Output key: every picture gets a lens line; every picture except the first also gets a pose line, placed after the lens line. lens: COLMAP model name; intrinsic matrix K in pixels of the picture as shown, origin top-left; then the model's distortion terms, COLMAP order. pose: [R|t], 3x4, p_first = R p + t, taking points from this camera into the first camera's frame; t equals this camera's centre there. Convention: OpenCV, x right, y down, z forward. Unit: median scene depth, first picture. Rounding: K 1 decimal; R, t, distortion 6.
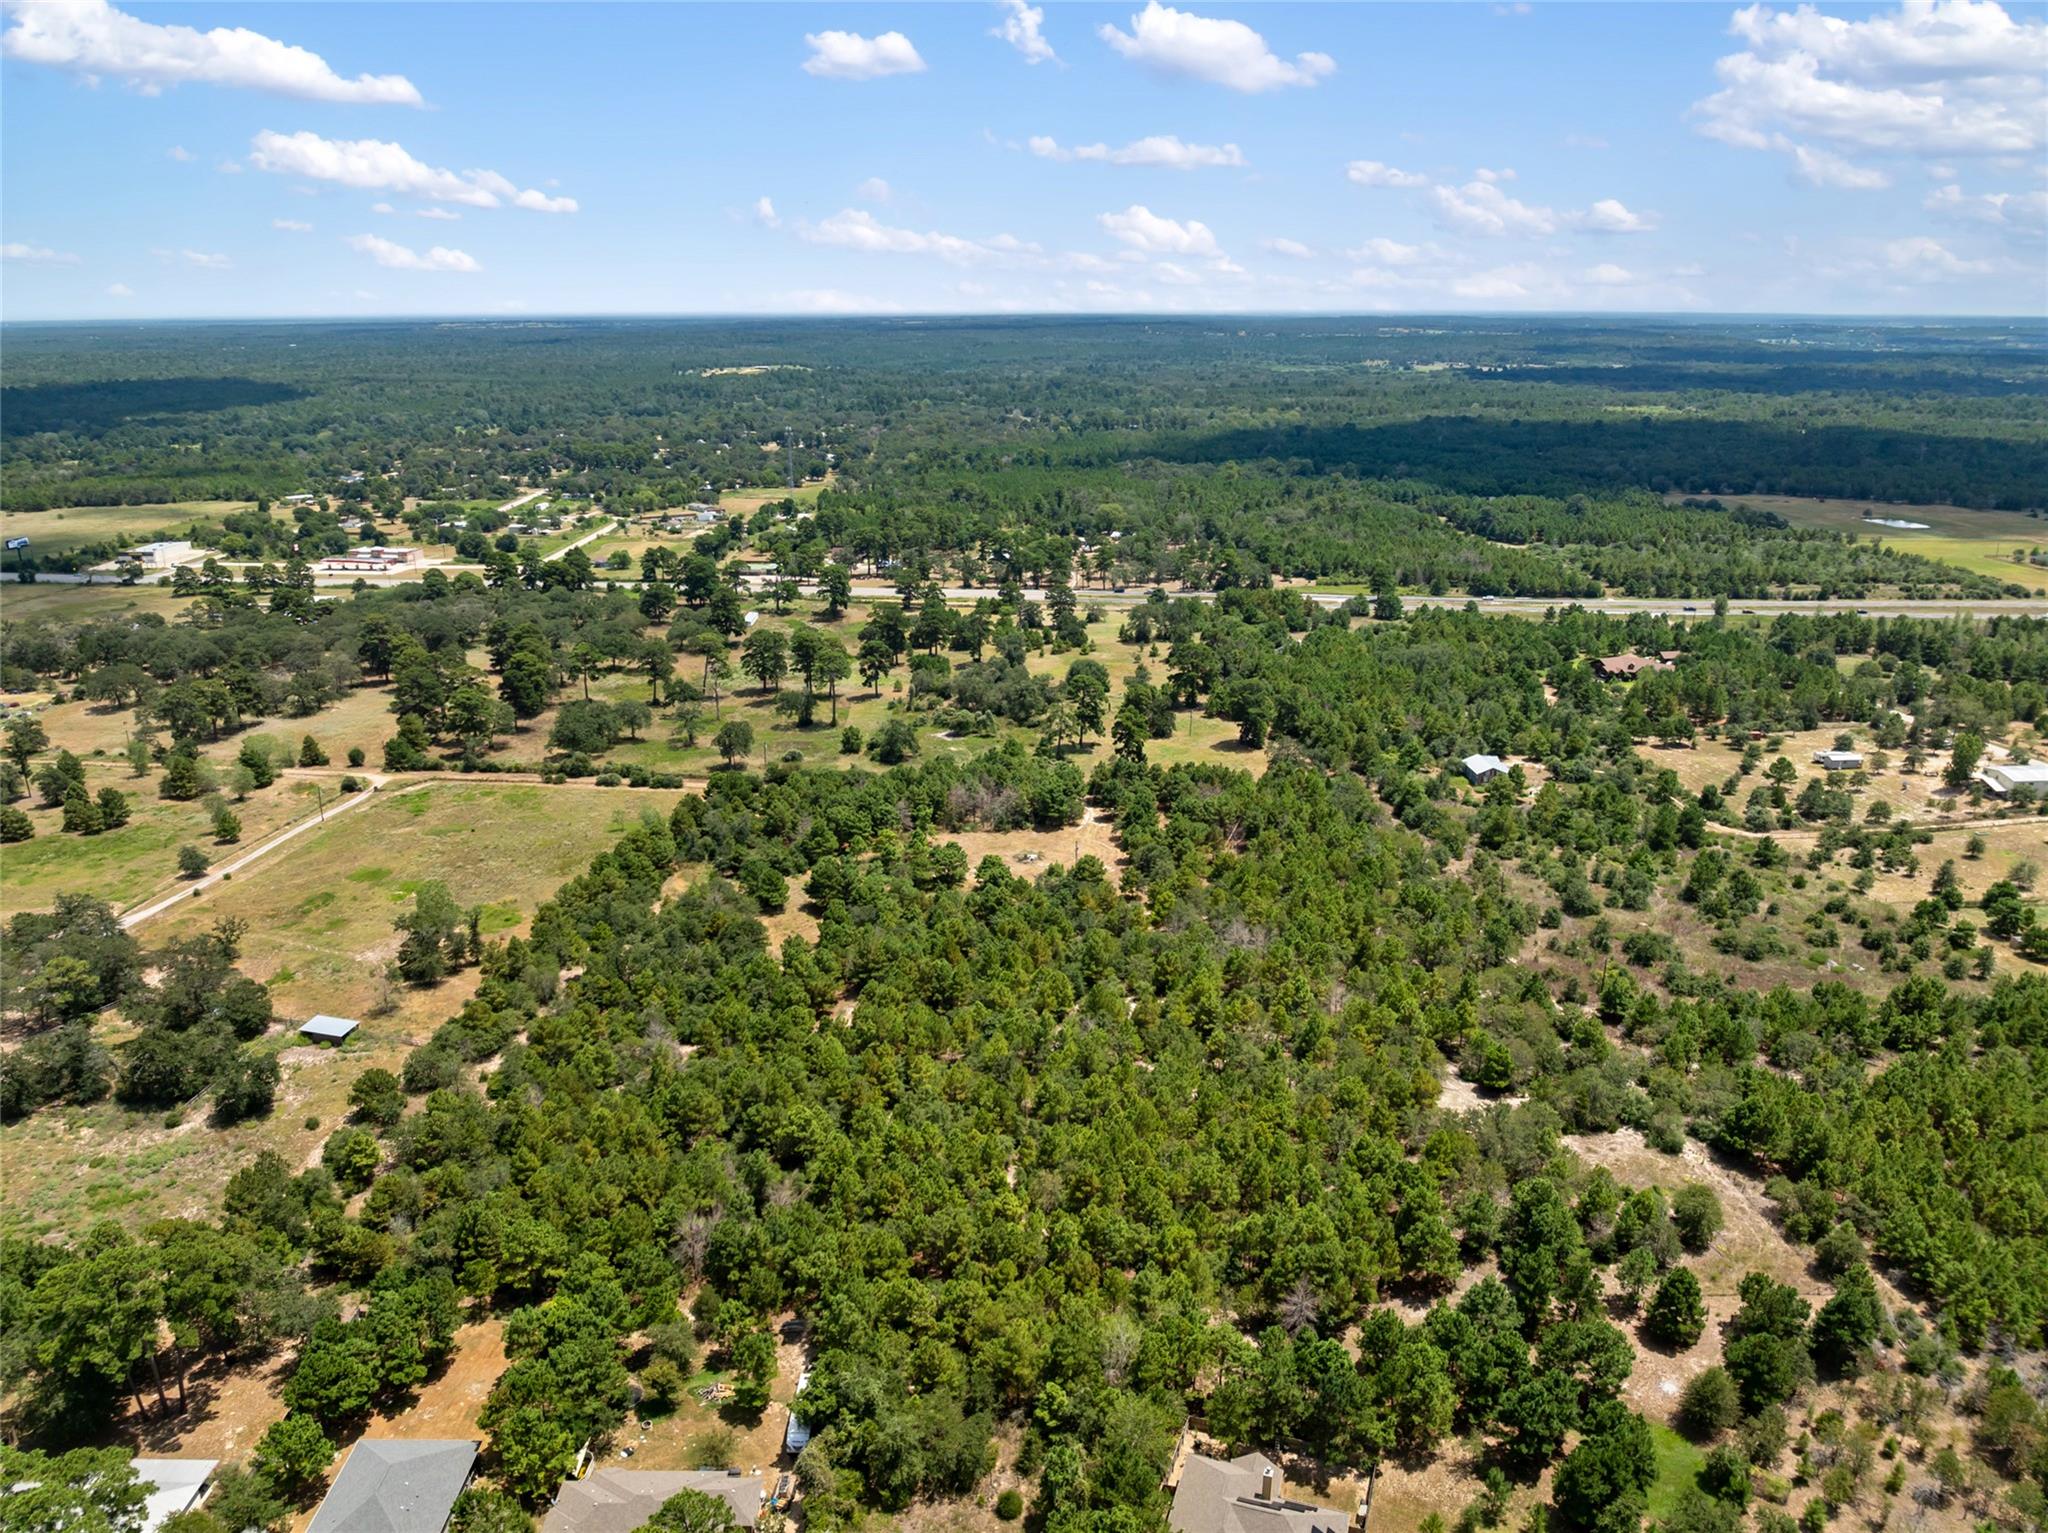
lens RADIAL K [[1433.1, 0, 1027.7], [0, 1433.1, 774.0], [0, 0, 1]] dist [-0.036957, 0.003751]
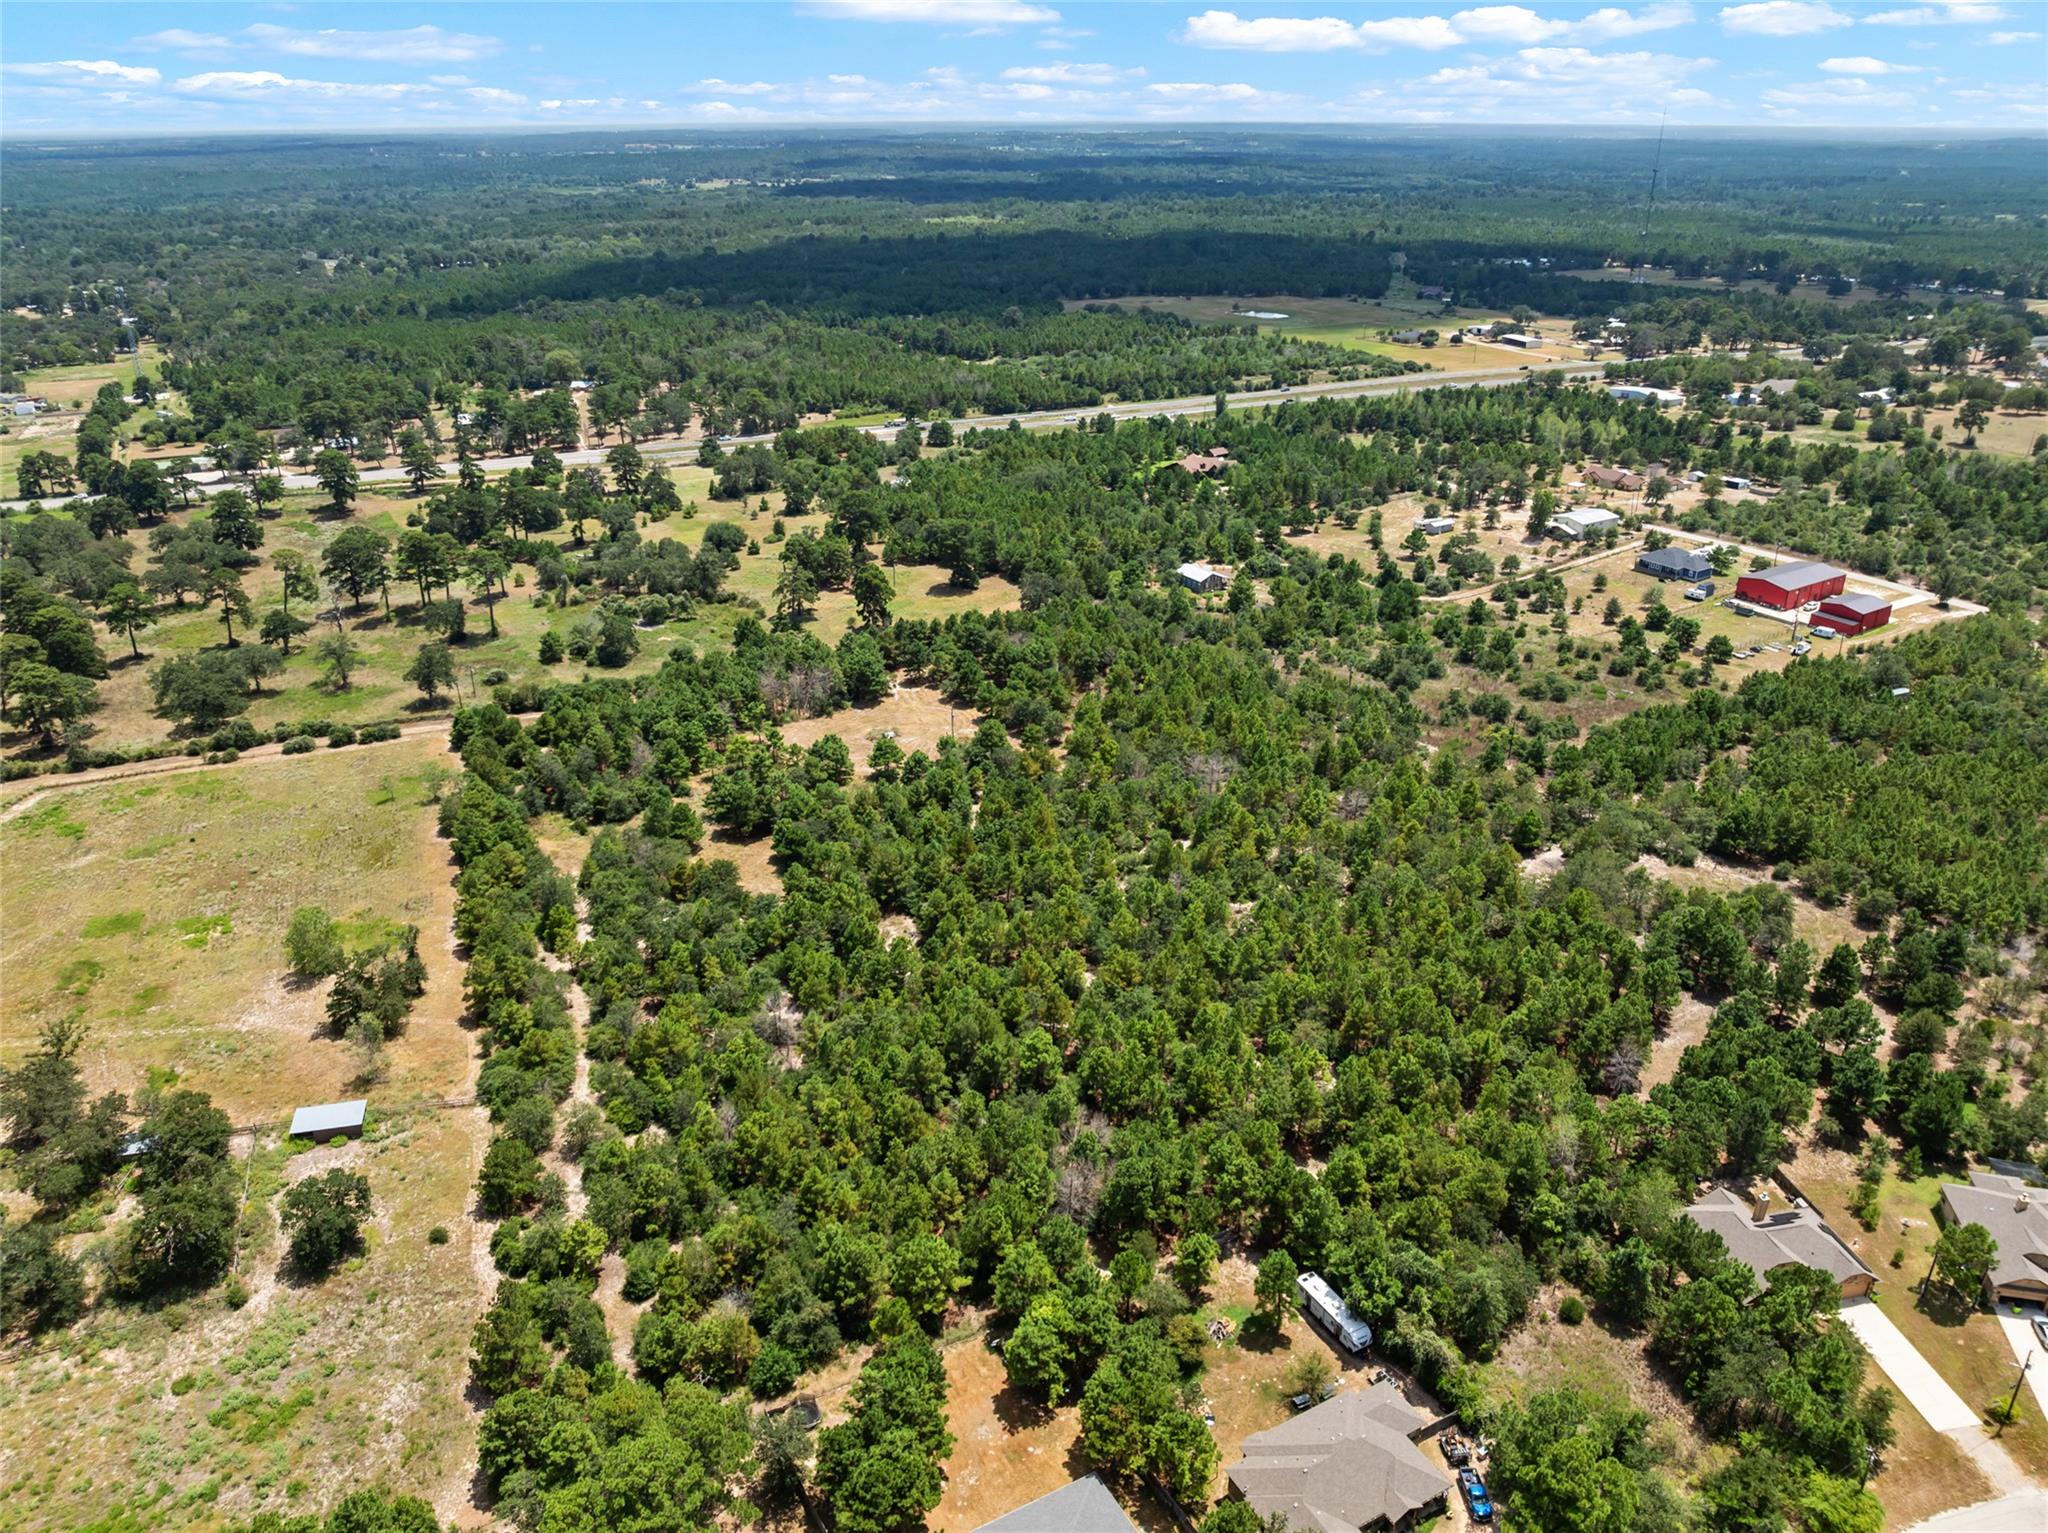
lens RADIAL K [[1433.1, 0, 1025.7], [0, 1433.1, 761.6], [0, 0, 1]] dist [-0.036957, 0.003751]
pose [[0.876764, -0.198261, 0.438152, -0.206152], [0.150050, 0.978363, 0.142447, -0.028158], [-0.456913, -0.059148, 0.887542, 0.071598]]
